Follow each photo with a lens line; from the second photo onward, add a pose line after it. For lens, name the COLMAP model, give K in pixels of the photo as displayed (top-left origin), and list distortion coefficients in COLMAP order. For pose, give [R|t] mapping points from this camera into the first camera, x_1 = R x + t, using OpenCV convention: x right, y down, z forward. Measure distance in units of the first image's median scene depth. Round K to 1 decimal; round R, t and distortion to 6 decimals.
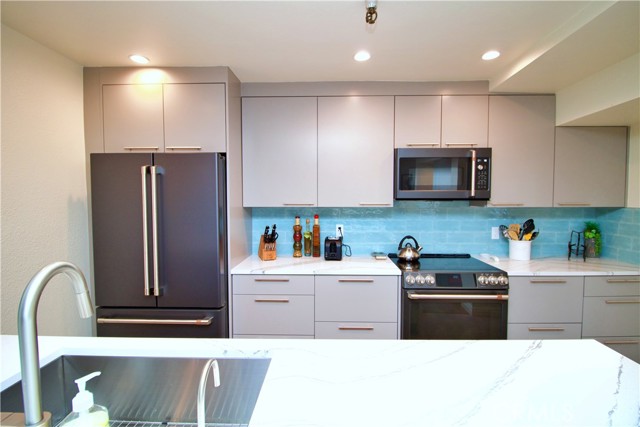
lens RADIAL K [[326.4, 0, 320.0], [0, 326.4, 213.5], [0, 0, 1]] dist [-0.000333, -0.000260]
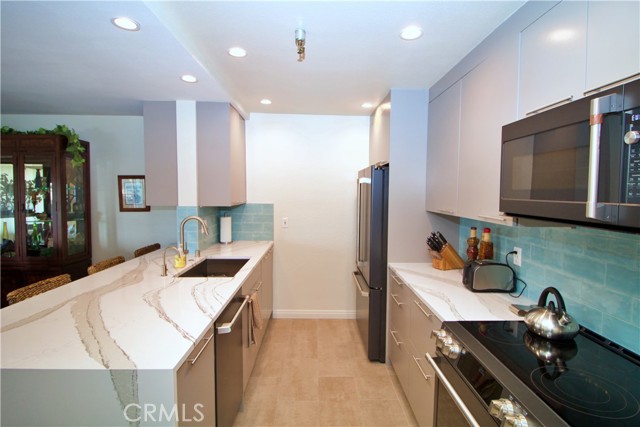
lens RADIAL K [[326.4, 0, 320.0], [0, 326.4, 213.5], [0, 0, 1]] dist [-0.000333, -0.000260]
pose [[0.050103, 0.066295, -0.996541, 0.774218], [-0.064123, 0.995949, 0.063032, -0.055739], [0.996683, 0.060743, 0.054151, 0.600981]]
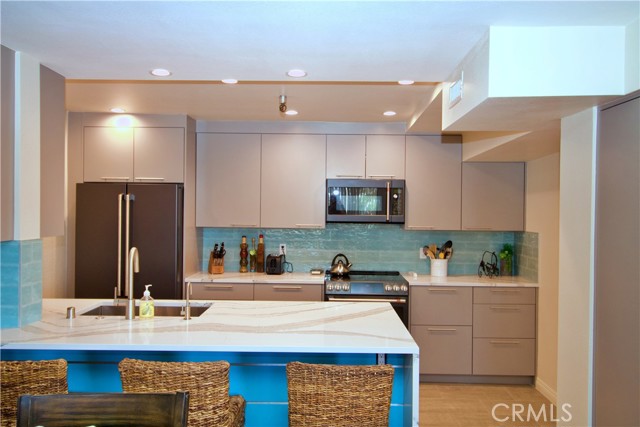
lens RADIAL K [[529.6, 0, 320.0], [0, 529.6, 213.5], [0, 0, 1]] dist [0.010040, 0.000905]
pose [[0.999774, 0.013392, 0.016493, 0.170326], [-0.012668, 0.998984, -0.043257, 0.008528], [-0.017056, 0.043038, 0.998928, -0.871255]]
